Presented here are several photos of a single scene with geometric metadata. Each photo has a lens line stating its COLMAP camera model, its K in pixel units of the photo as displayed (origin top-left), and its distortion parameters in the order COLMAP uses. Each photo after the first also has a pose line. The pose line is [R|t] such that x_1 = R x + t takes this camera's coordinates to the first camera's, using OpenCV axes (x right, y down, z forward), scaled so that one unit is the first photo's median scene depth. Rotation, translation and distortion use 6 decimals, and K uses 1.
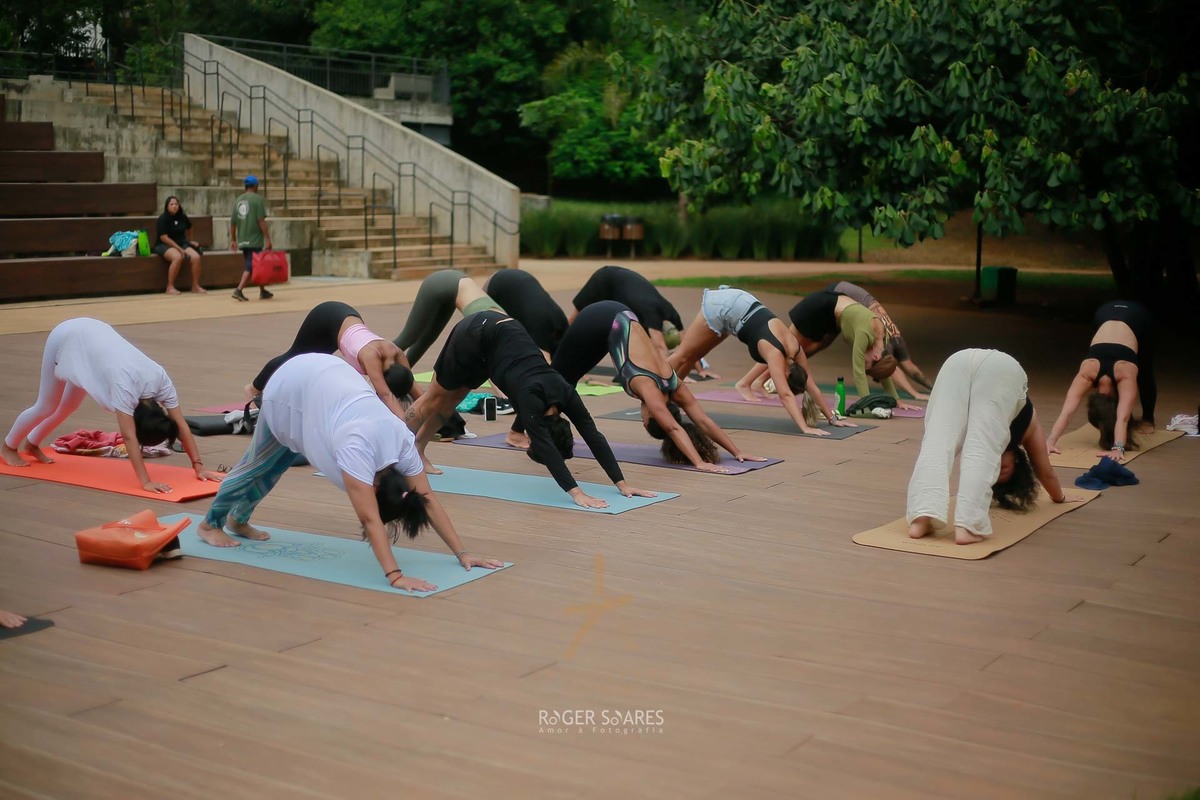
lens RADIAL K [[1715.5, 0, 597.3], [0, 1715.5, 328.5], [0, 0, 1]] dist [-0.129995, 0.008476]
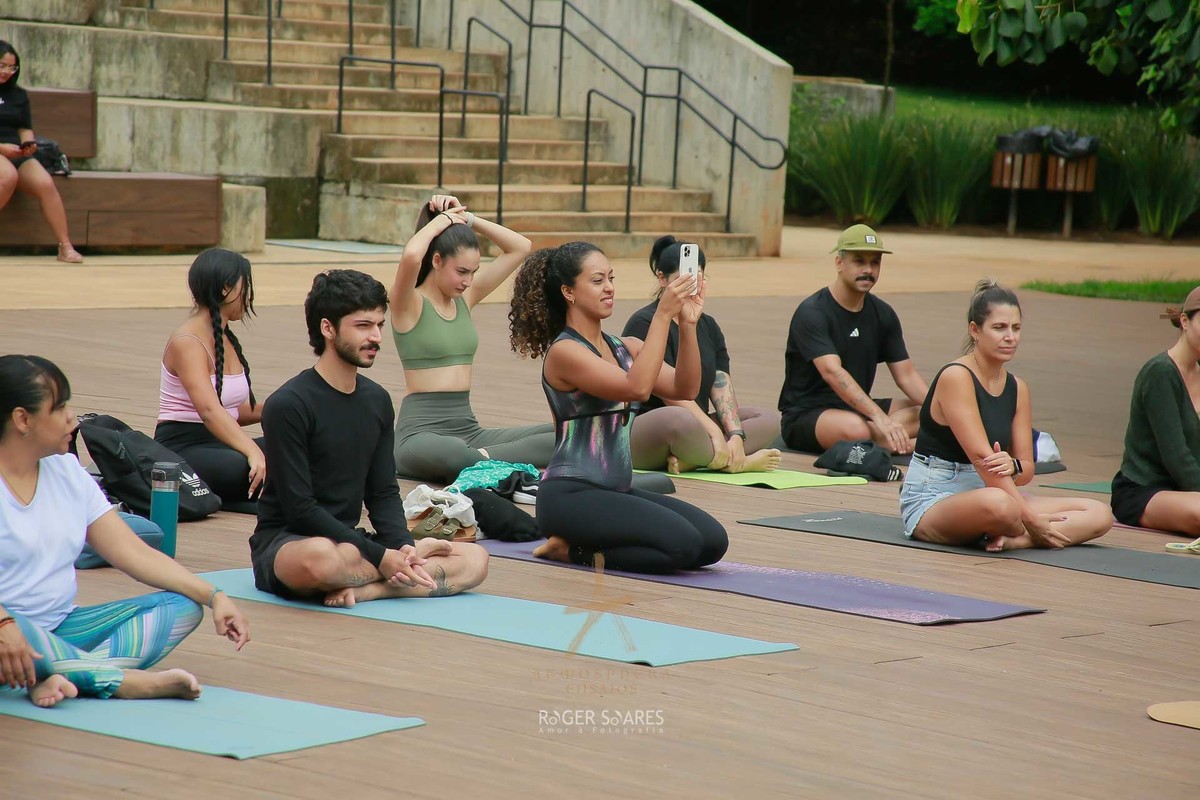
lens RADIAL K [[4187.1, 0, 575.3], [0, 4187.1, 398.6], [0, 0, 1]] dist [1.021412, 1.991833]
pose [[0.990441, 0.050375, -0.128406, 0.043858], [-0.051062, 0.998693, -0.002057, 0.009894], [0.128134, 0.008594, 0.991720, -0.094827]]
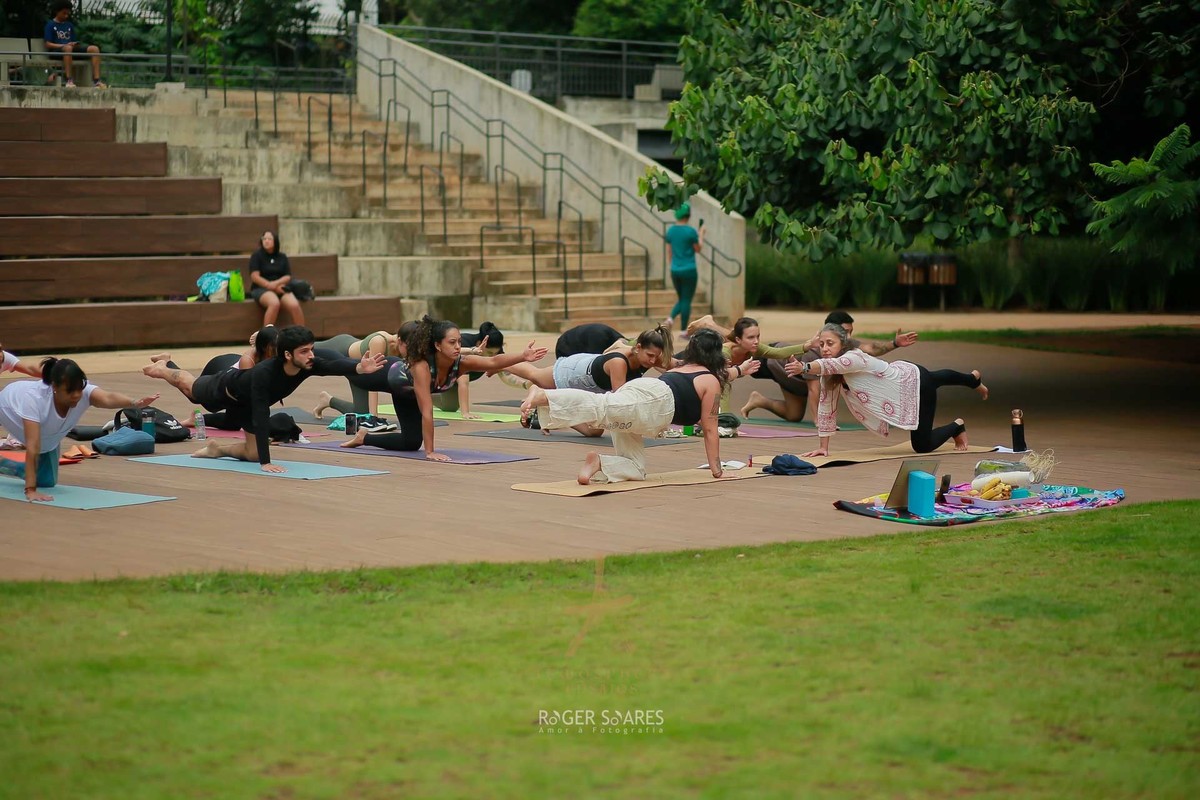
lens RADIAL K [[2912.1, 0, 601.0], [0, 2912.1, 338.0], [0, 0, 1]] dist [-0.208844, -0.431053]
pose [[0.971090, -0.002883, -0.238697, 0.205871], [-0.007721, 0.999025, -0.043476, 0.030612], [0.238589, 0.044062, 0.970120, -0.292677]]
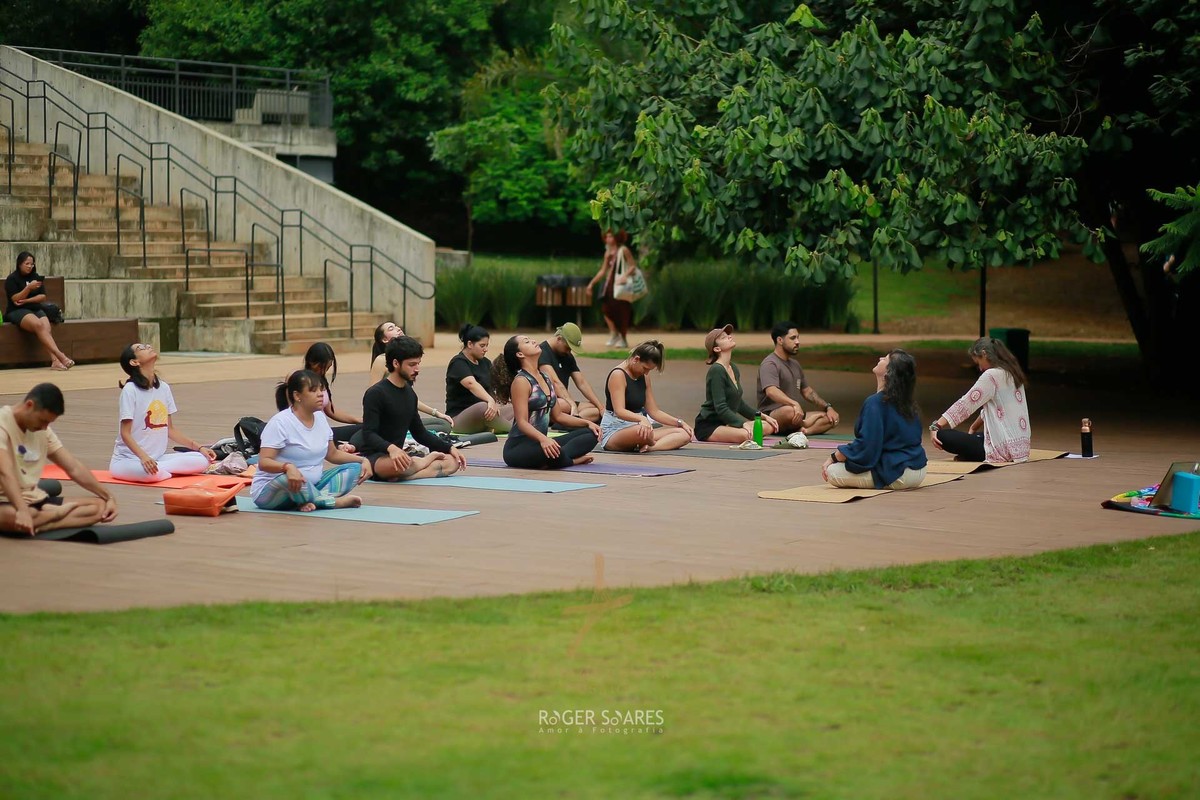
lens RADIAL K [[2906.6, 0, 600.0], [0, 2906.6, 400.0], [0, 0, 1]] dist [-0.159306, -0.623355]
pose [[0.999752, -0.009926, 0.019932, 0.003681], [0.010511, 0.999511, -0.029455, 0.032777], [-0.019630, 0.029657, 0.999367, -0.348268]]
